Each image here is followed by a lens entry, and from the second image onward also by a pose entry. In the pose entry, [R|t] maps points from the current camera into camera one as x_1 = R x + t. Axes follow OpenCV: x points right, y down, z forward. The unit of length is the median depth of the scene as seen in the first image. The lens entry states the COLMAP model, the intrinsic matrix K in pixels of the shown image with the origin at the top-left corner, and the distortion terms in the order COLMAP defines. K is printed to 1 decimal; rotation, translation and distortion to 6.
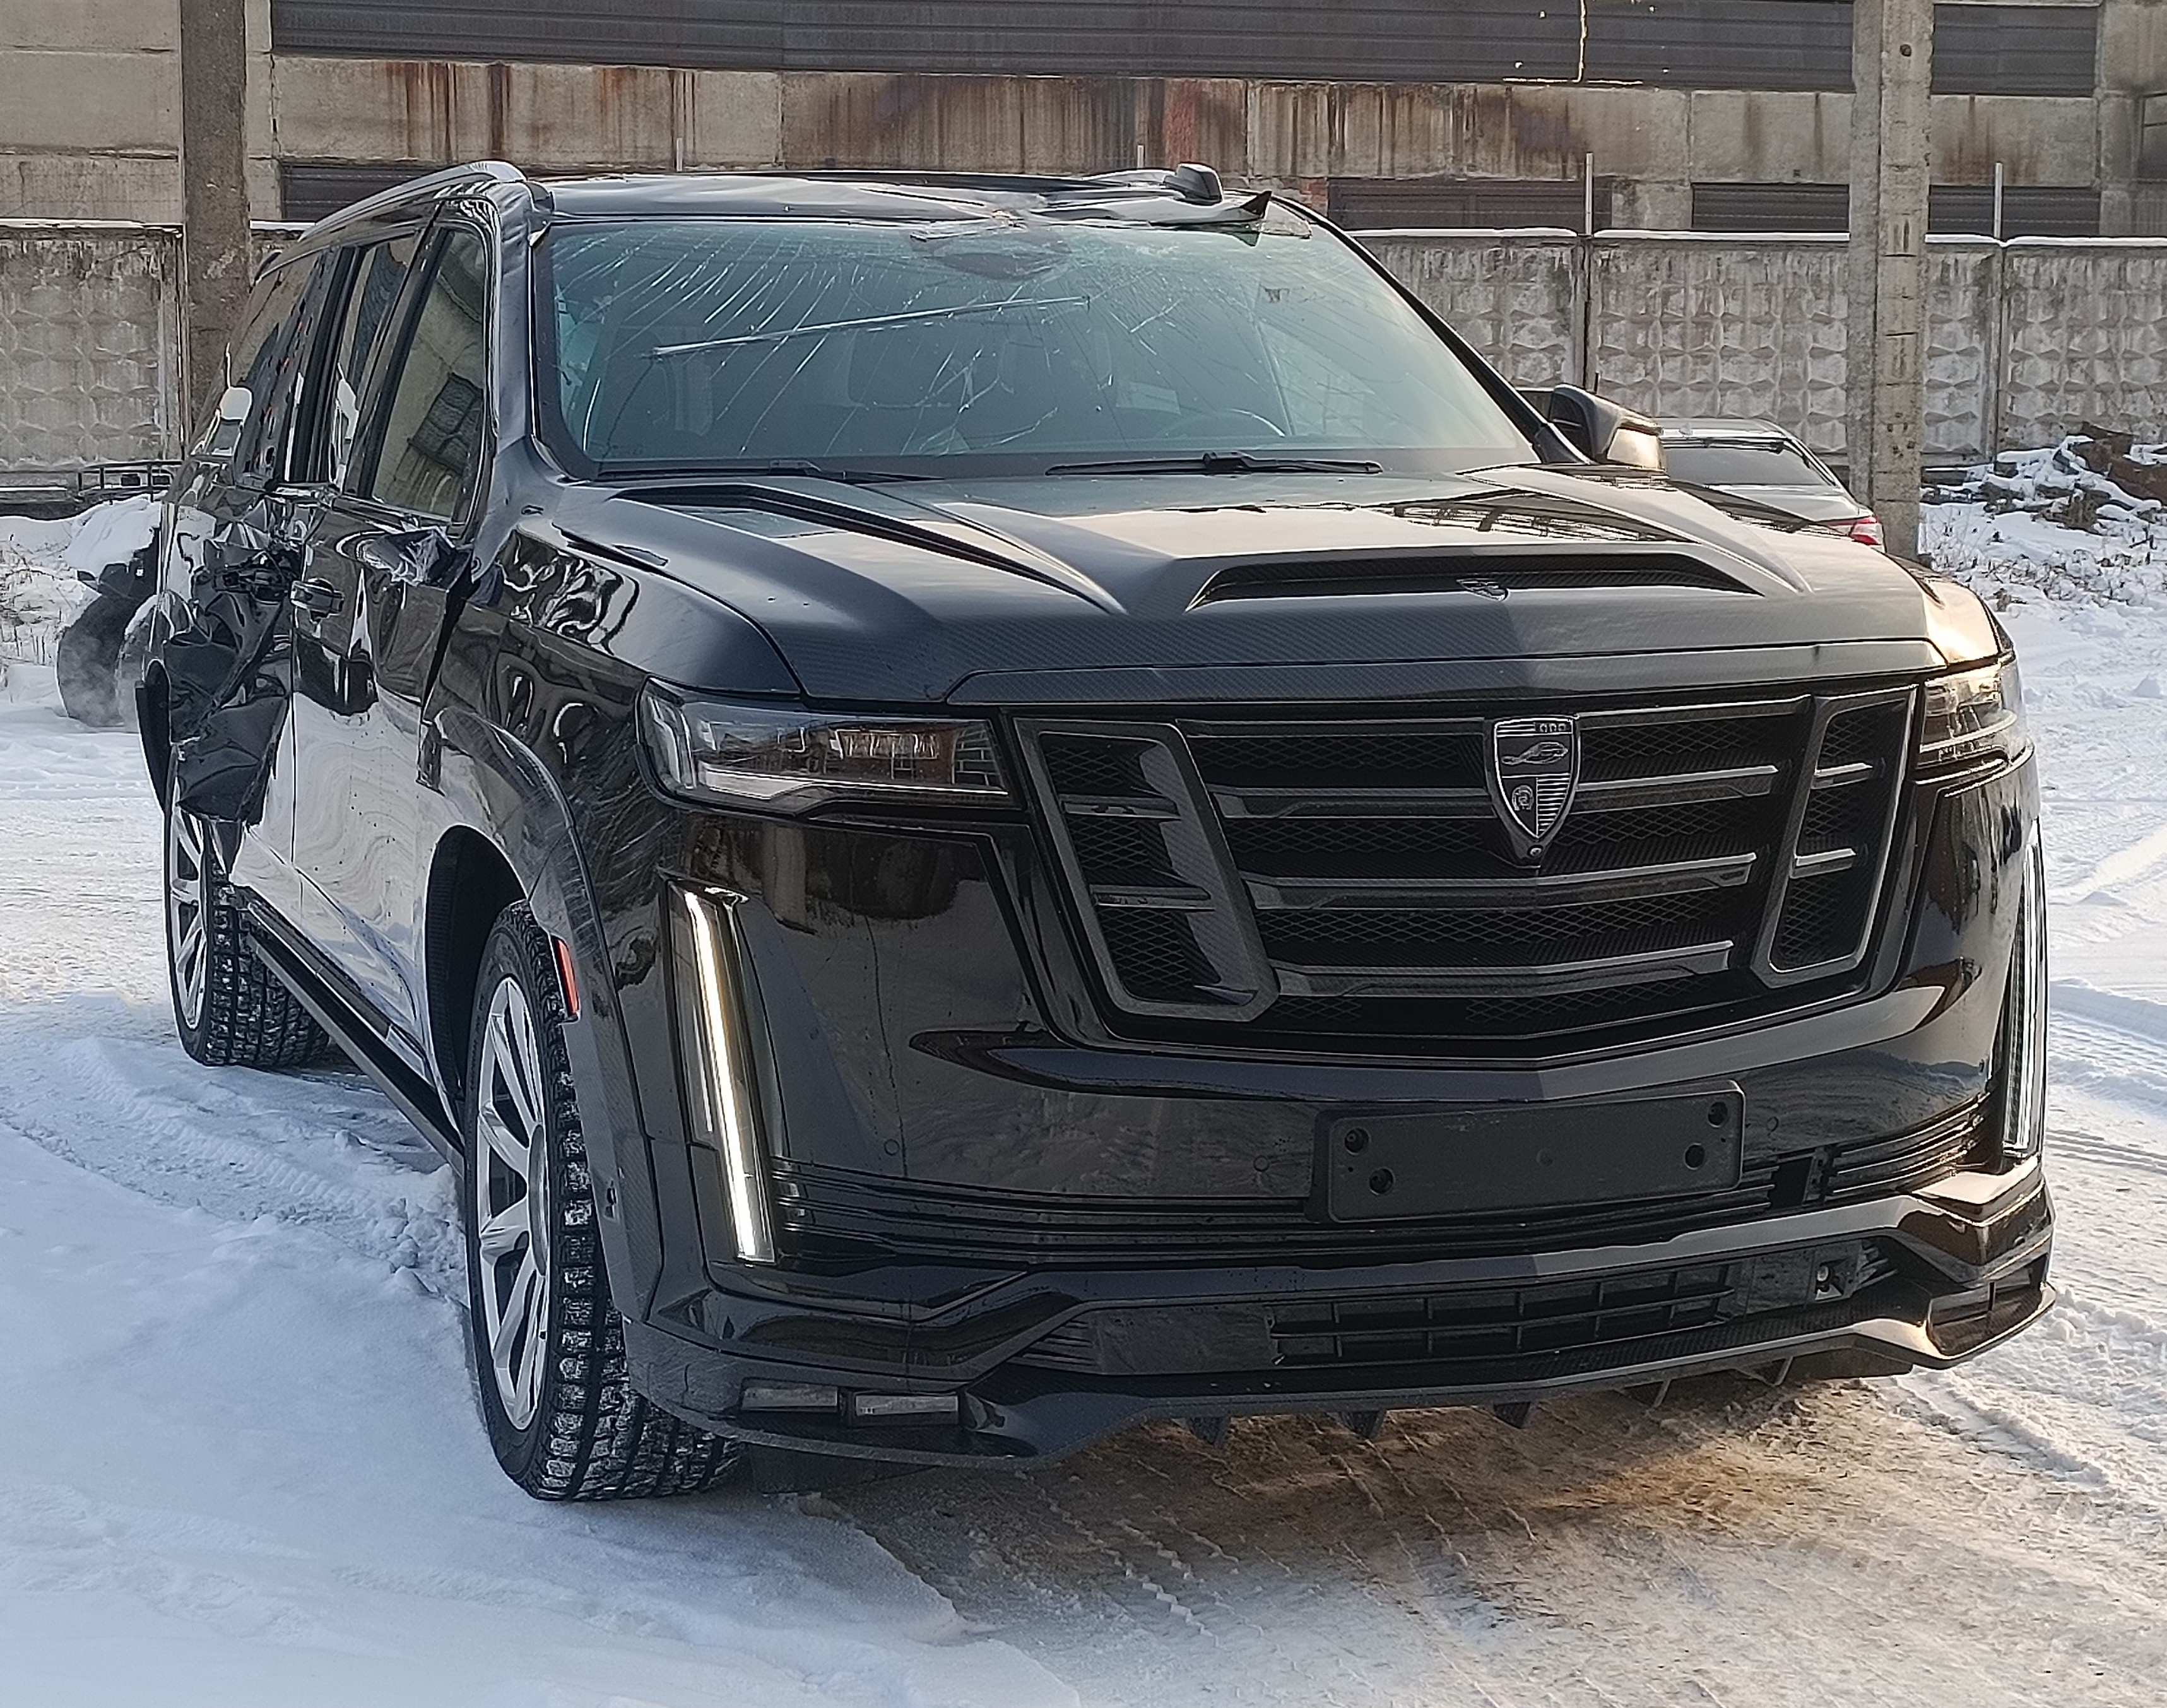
lens RADIAL K [[3503.2, 0, 1082.9], [0, 3503.2, 855.5], [0, 0, 1]] dist [0.087302, 0.000000]
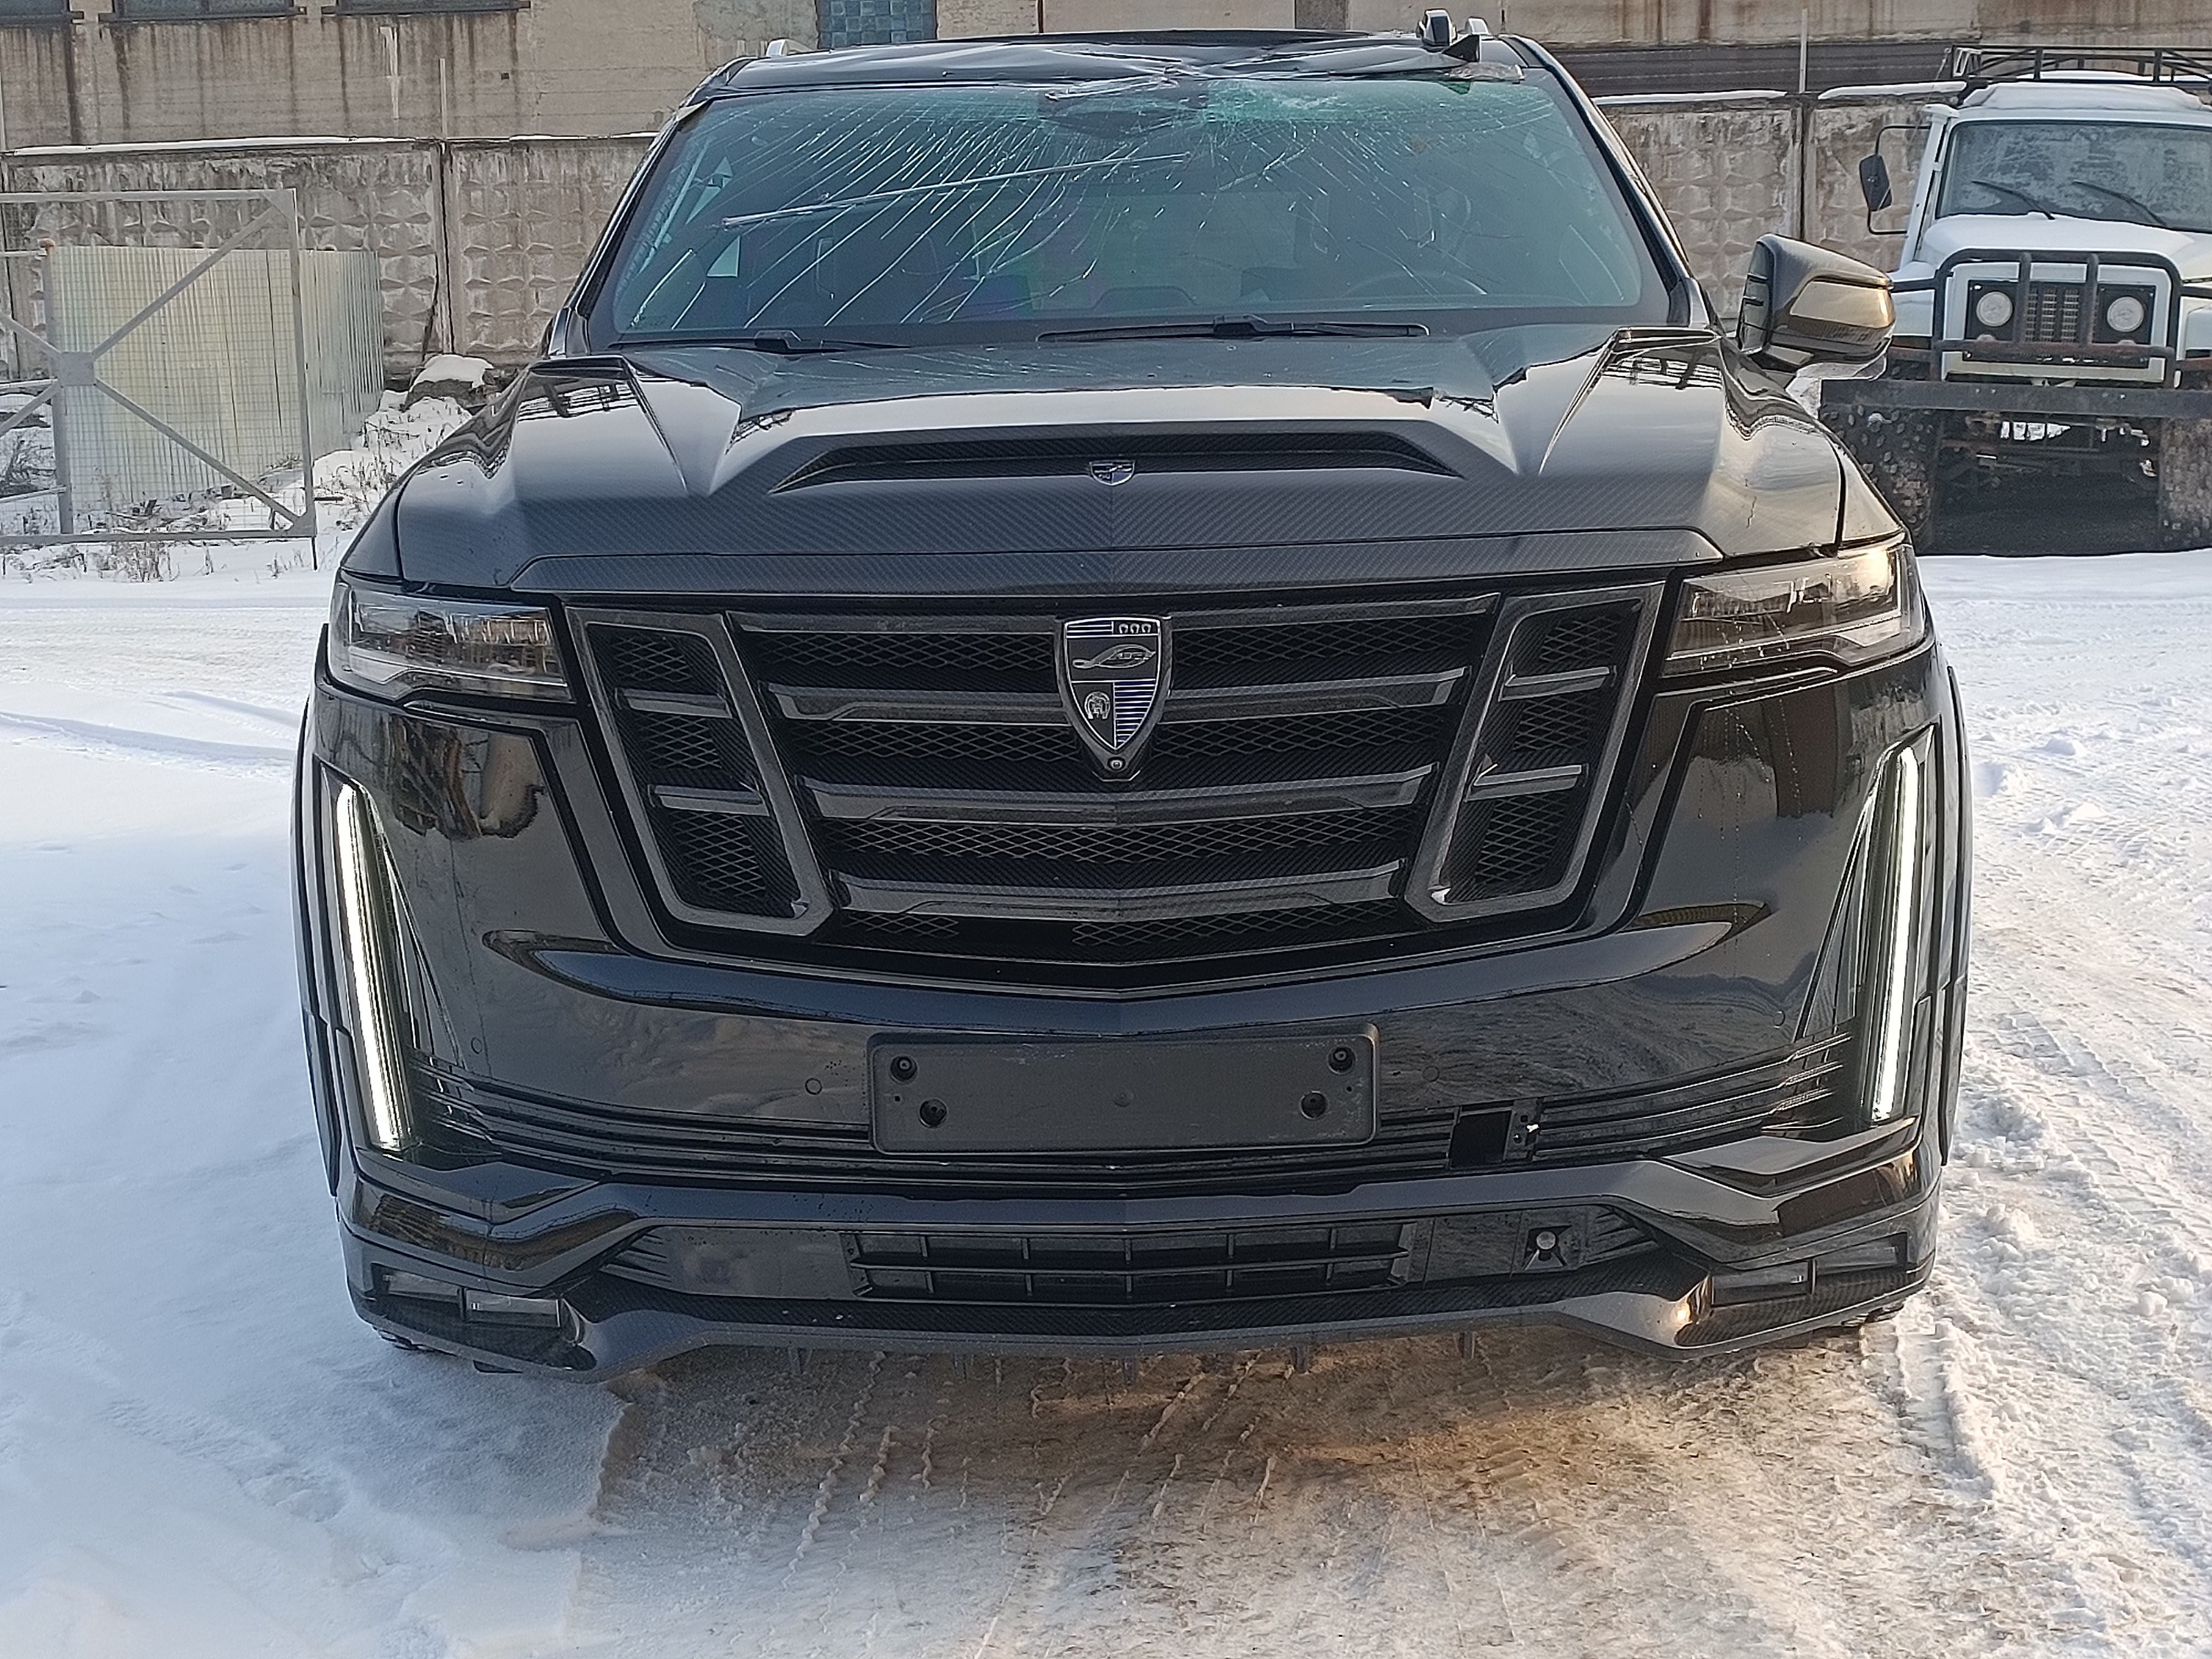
lens RADIAL K [[3175.1, 0, 1100.5], [0, 3175.1, 824.1], [0, 0, 1]] dist [0.040472, 0.000000]
pose [[0.939236, 0.040085, -0.340923, 0.401522], [-0.023927, 0.998388, 0.051470, -0.027535], [0.342437, -0.040185, 0.938681, 0.222435]]
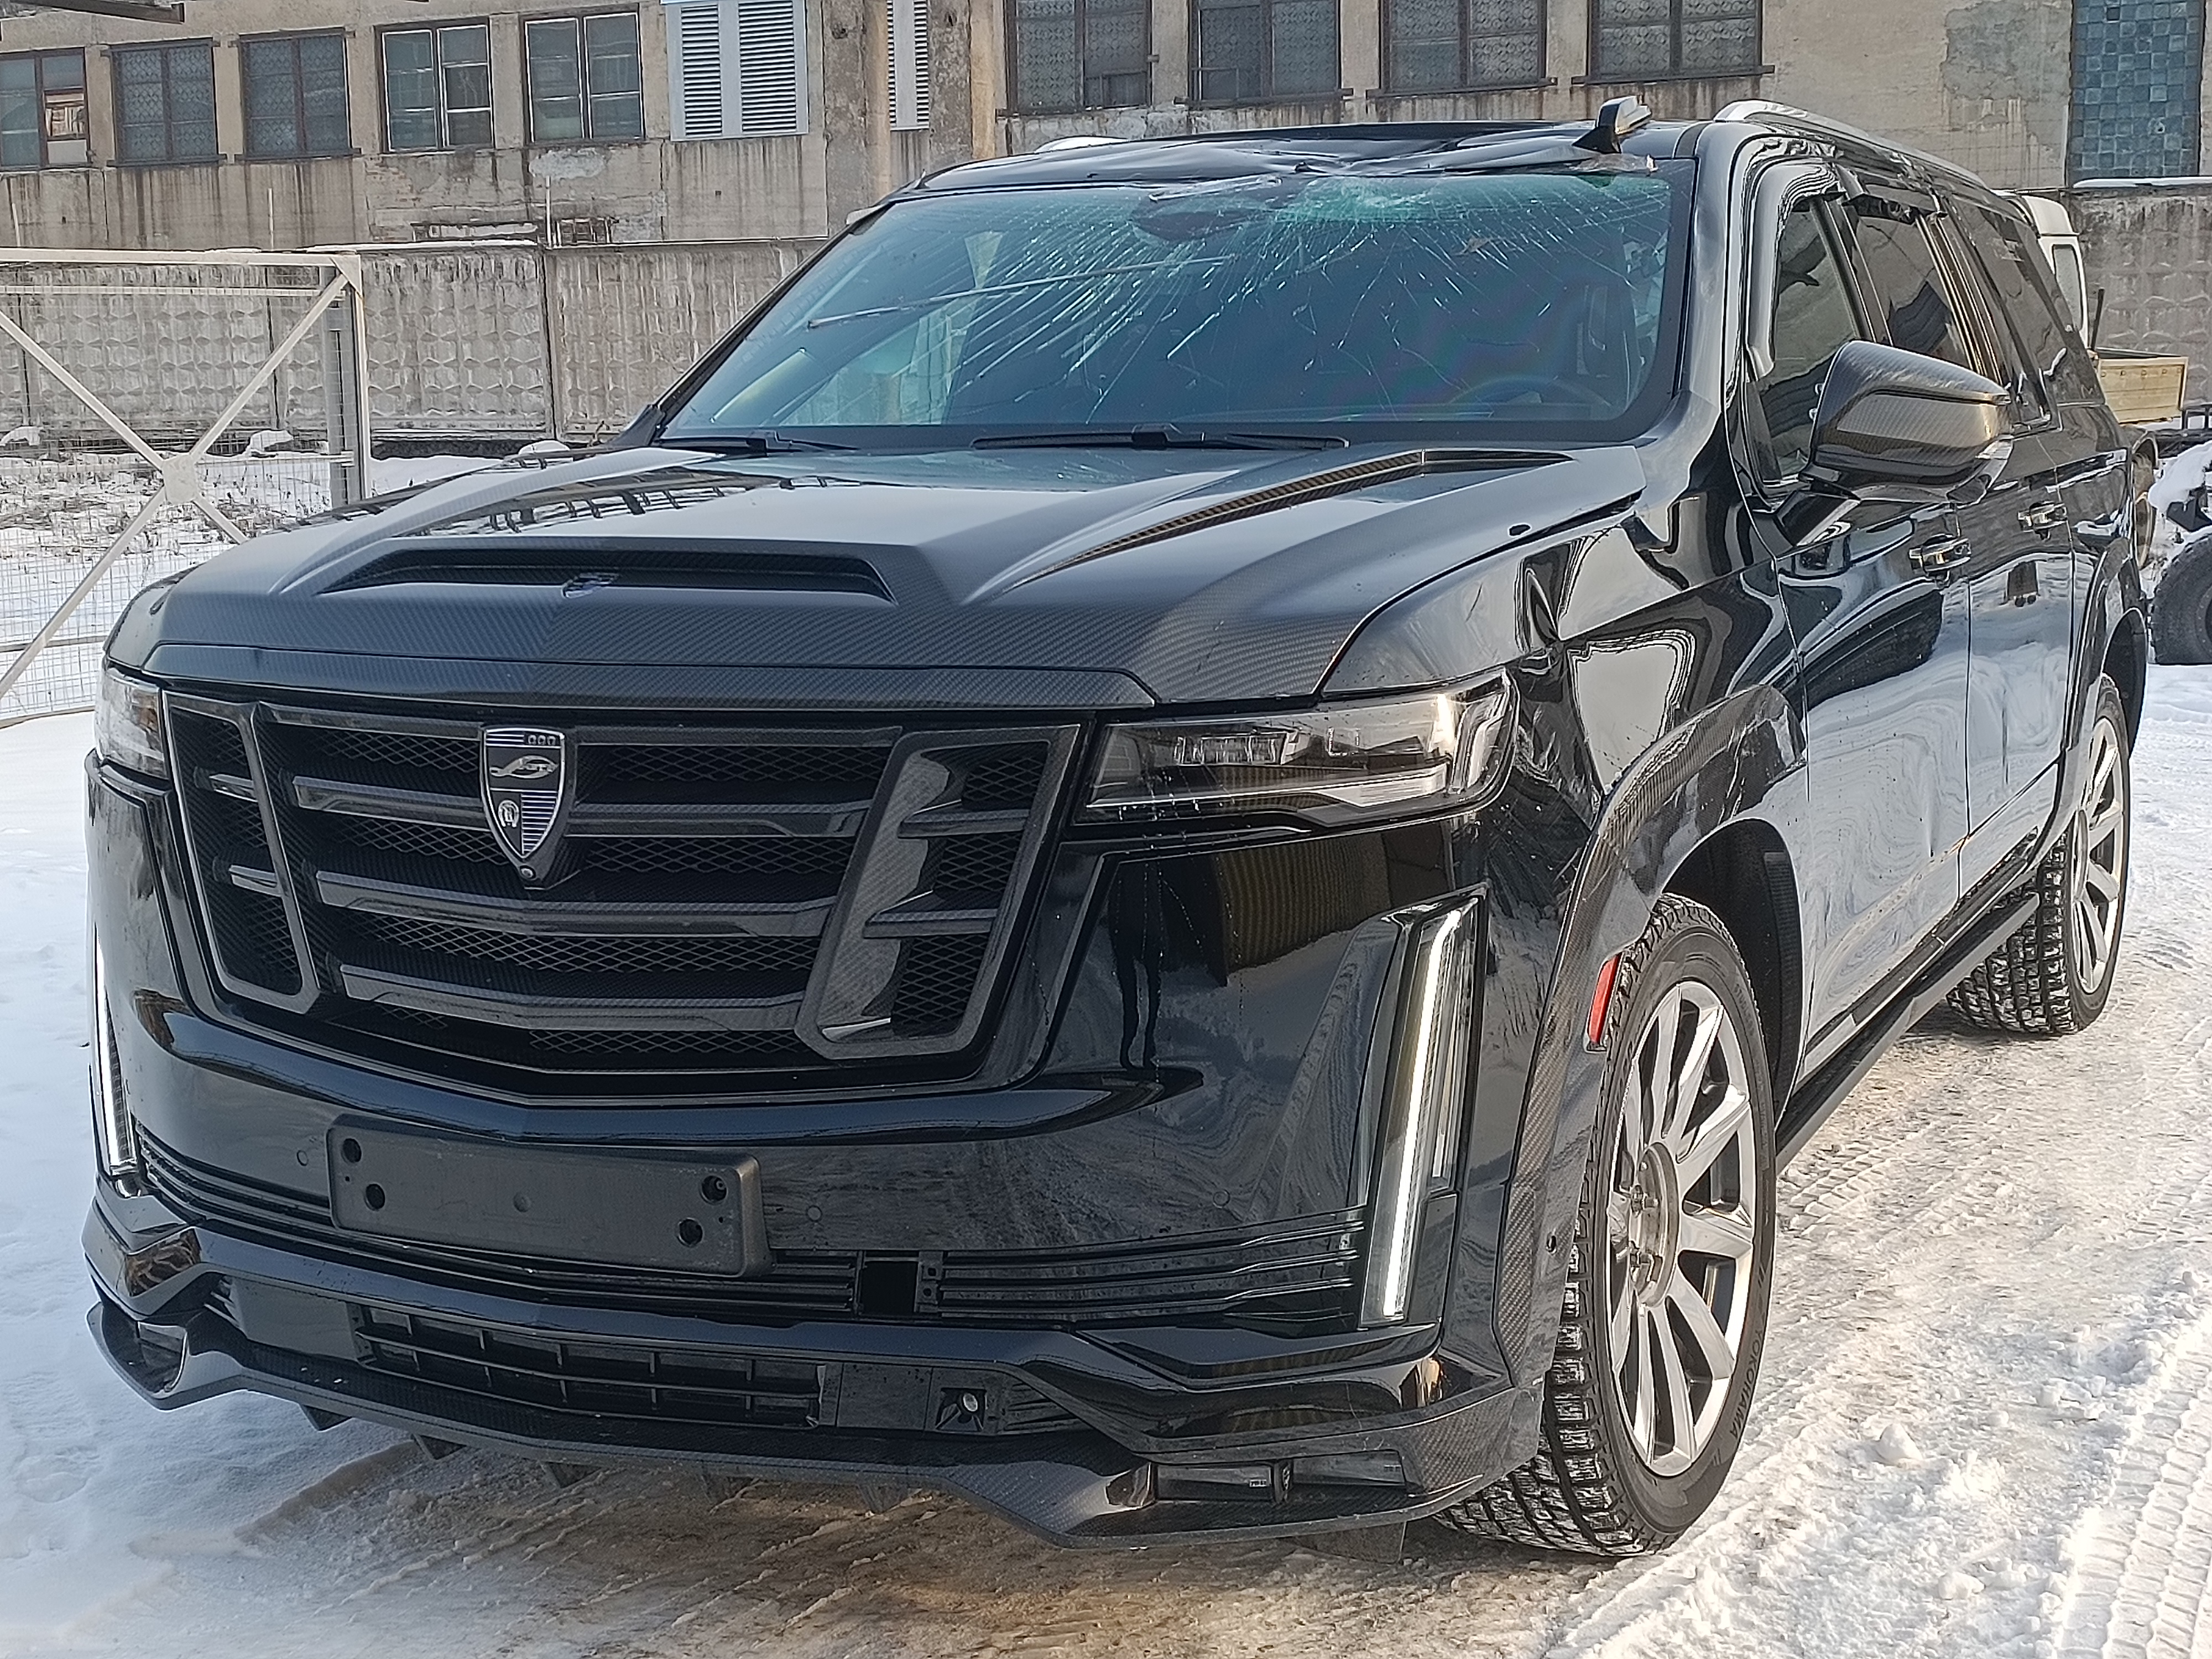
lens RADIAL K [[3175.1, 0, 1097.9], [0, 3175.1, 834.0], [0, 0, 1]] dist [0.040472, 0.000000]
pose [[0.727800, 0.096297, -0.678995, 0.795269], [-0.078861, 0.995276, 0.056623, -0.069578], [0.681240, 0.012335, 0.731956, 0.484308]]
